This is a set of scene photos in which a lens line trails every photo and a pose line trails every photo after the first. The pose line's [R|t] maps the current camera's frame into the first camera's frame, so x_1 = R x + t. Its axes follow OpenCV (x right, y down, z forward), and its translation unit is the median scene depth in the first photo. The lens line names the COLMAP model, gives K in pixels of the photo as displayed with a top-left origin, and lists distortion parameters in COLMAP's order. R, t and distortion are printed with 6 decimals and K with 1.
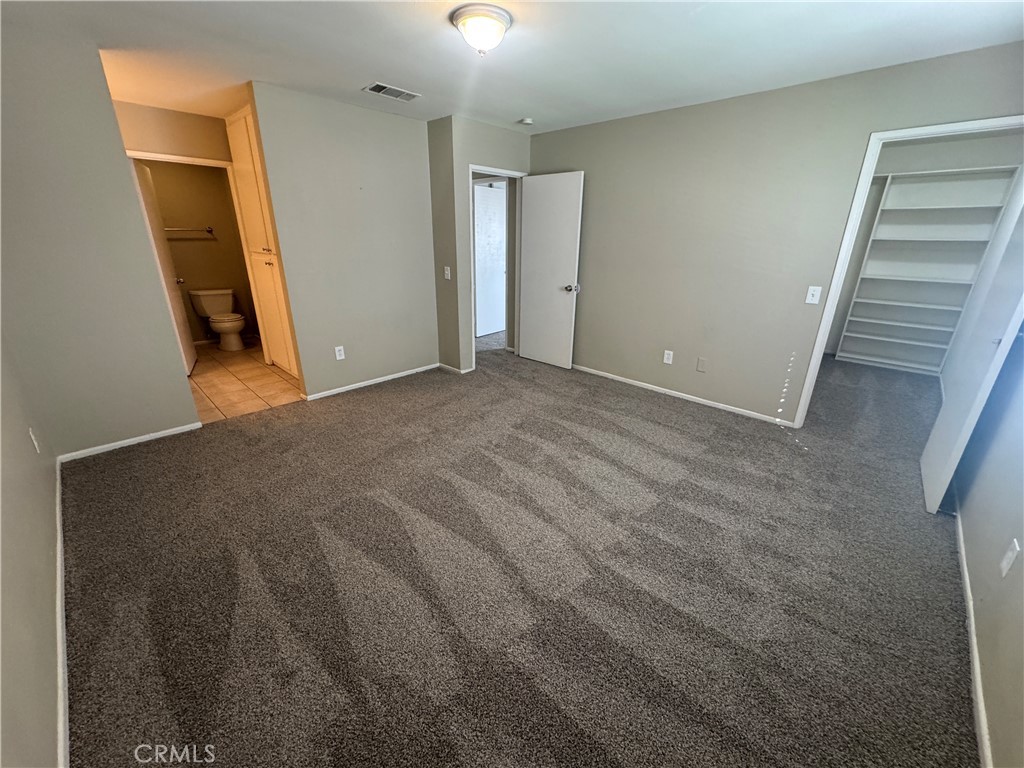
lens RADIAL K [[409.2, 0, 507.5], [0, 409.2, 384.6], [0, 0, 1]] dist [0.002636, 0.000246]
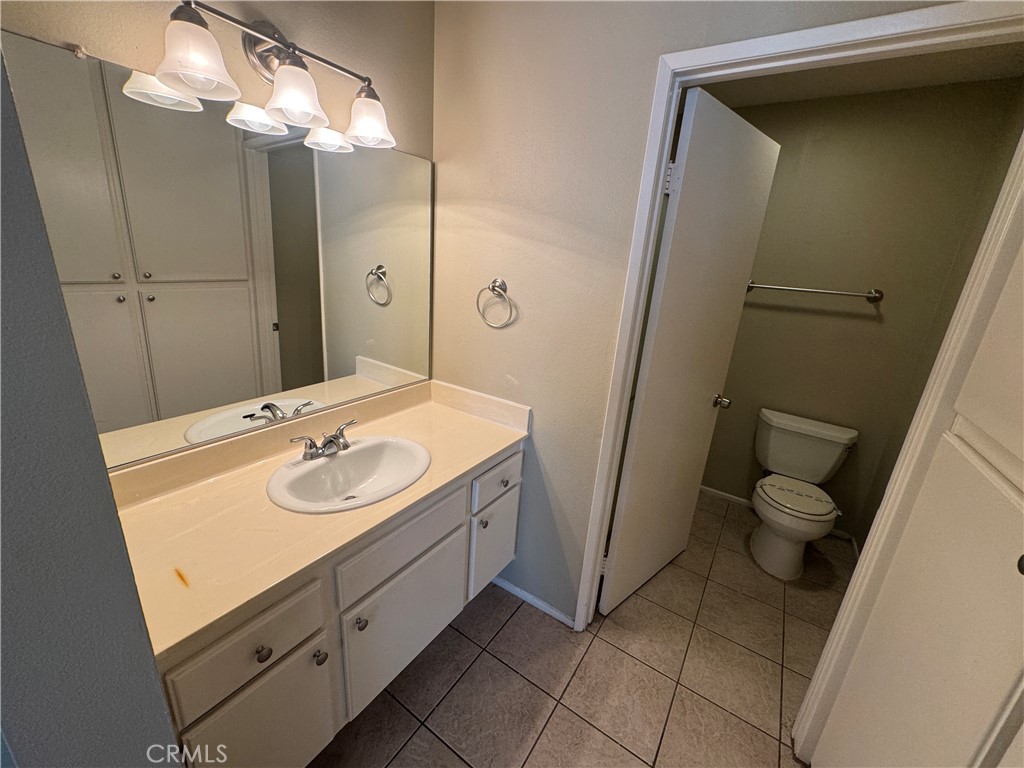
lens RADIAL K [[409.2, 0, 506.2], [0, 409.2, 389.6], [0, 0, 1]] dist [0.002636, 0.000246]
pose [[0.179748, 0.291396, -0.939563, -0.503135], [-0.399424, 0.894462, 0.200994, -0.302723], [0.898972, 0.339155, 0.277169, 0.776525]]
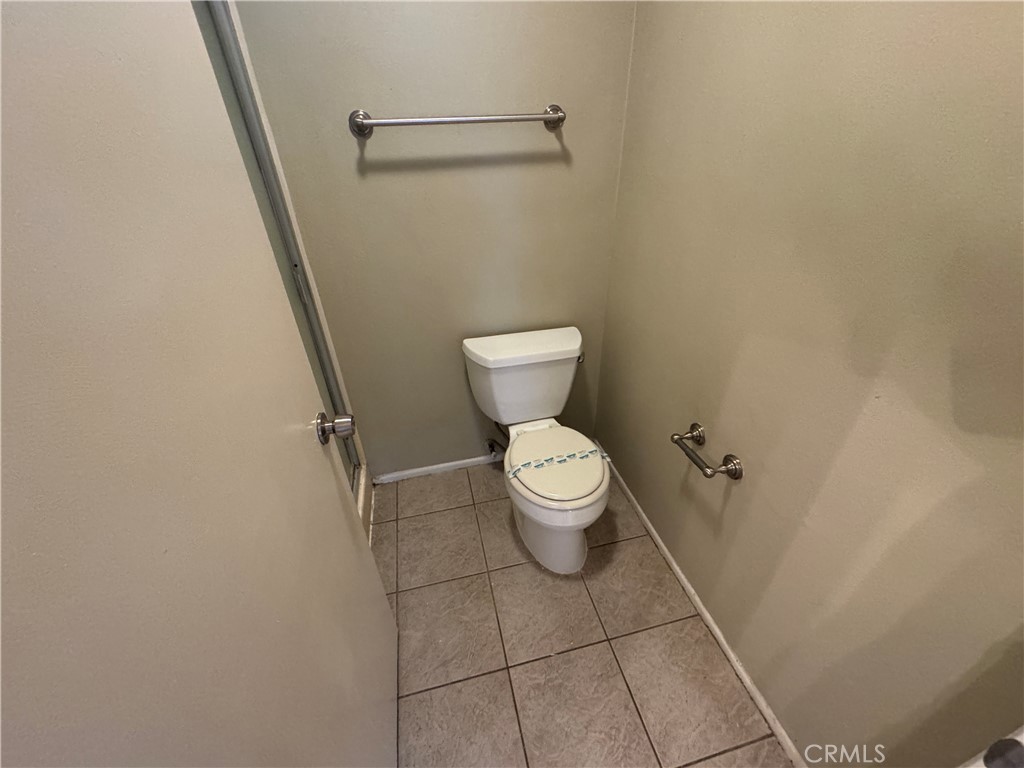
lens RADIAL K [[409.2, 0, 511.9], [0, 409.2, 380.4], [0, 0, 1]] dist [0.002636, 0.000246]
pose [[0.847170, 0.250092, -0.468783, -0.794893], [-0.145134, 0.957665, 0.248625, -0.378204], [0.511116, -0.142592, 0.847602, 1.010291]]
